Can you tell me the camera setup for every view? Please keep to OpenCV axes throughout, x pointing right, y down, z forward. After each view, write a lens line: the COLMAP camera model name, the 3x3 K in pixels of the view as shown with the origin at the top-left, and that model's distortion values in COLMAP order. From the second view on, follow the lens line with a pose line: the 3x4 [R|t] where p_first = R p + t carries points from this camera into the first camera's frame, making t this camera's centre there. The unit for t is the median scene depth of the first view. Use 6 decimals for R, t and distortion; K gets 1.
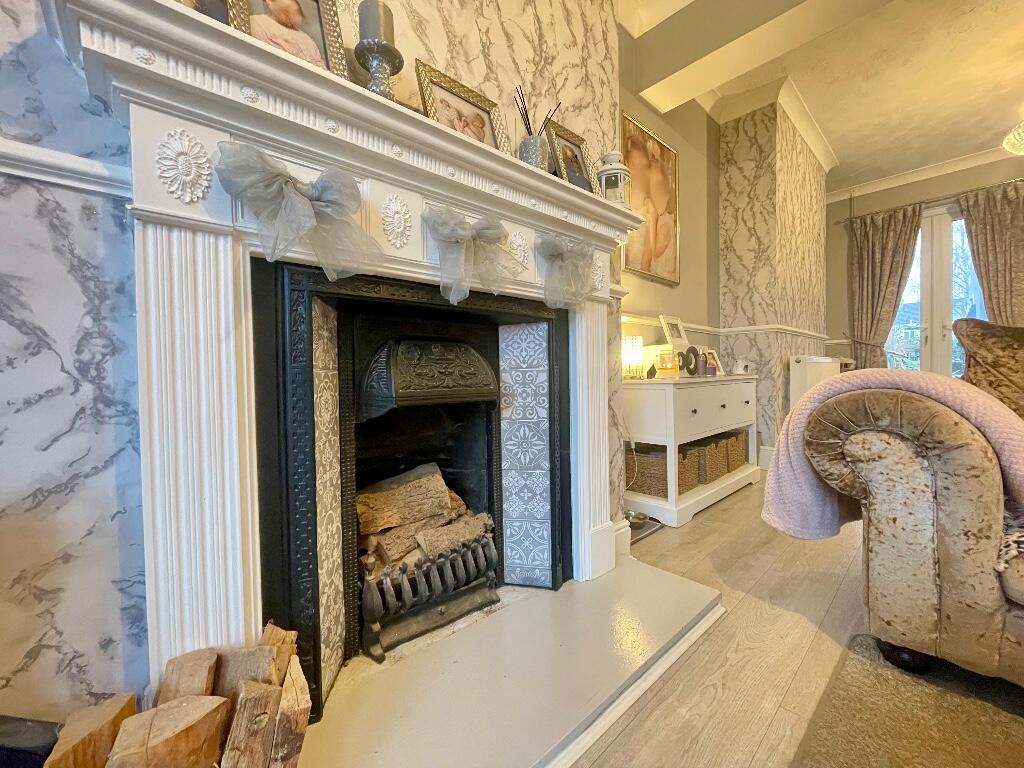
lens RADIAL K [[413.6, 0, 522.4], [0, 413.6, 380.3], [0, 0, 1]] dist [-0.001242, 0.000717]
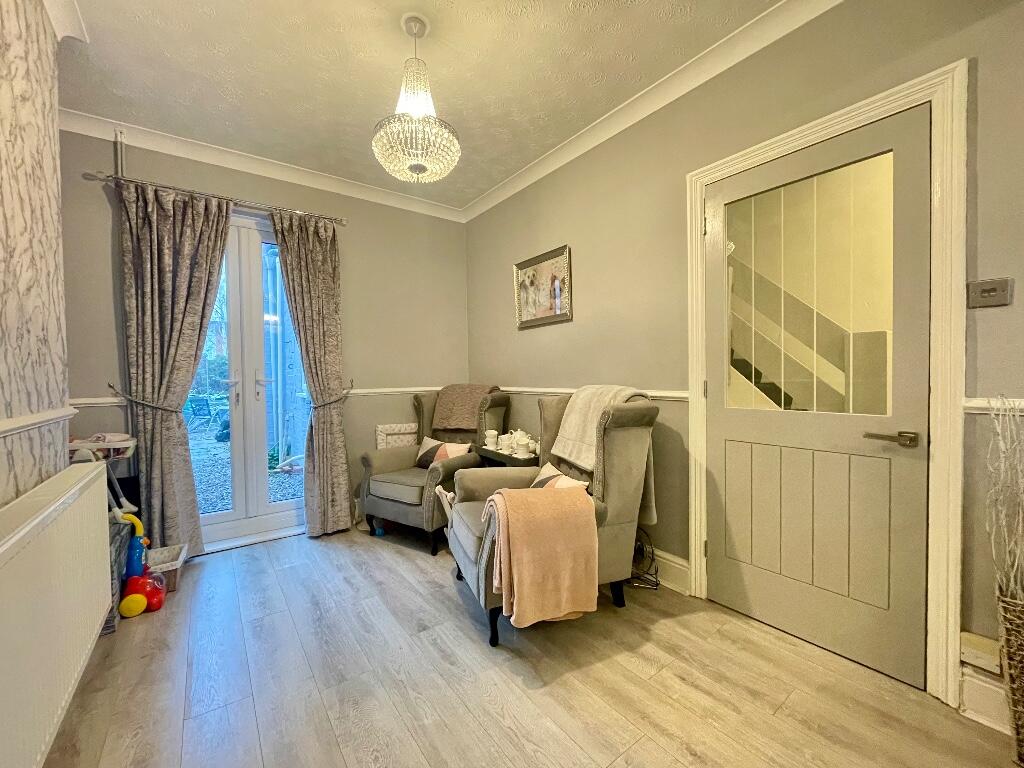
lens RADIAL K [[413.6, 0, 510.3], [0, 413.6, 386.3], [0, 0, 1]] dist [-0.001242, 0.000717]
pose [[0.126863, -0.014323, 0.991817, 0.326477], [0.026638, 0.999584, 0.011027, -0.112472], [-0.991563, 0.025021, 0.127192, 0.436656]]
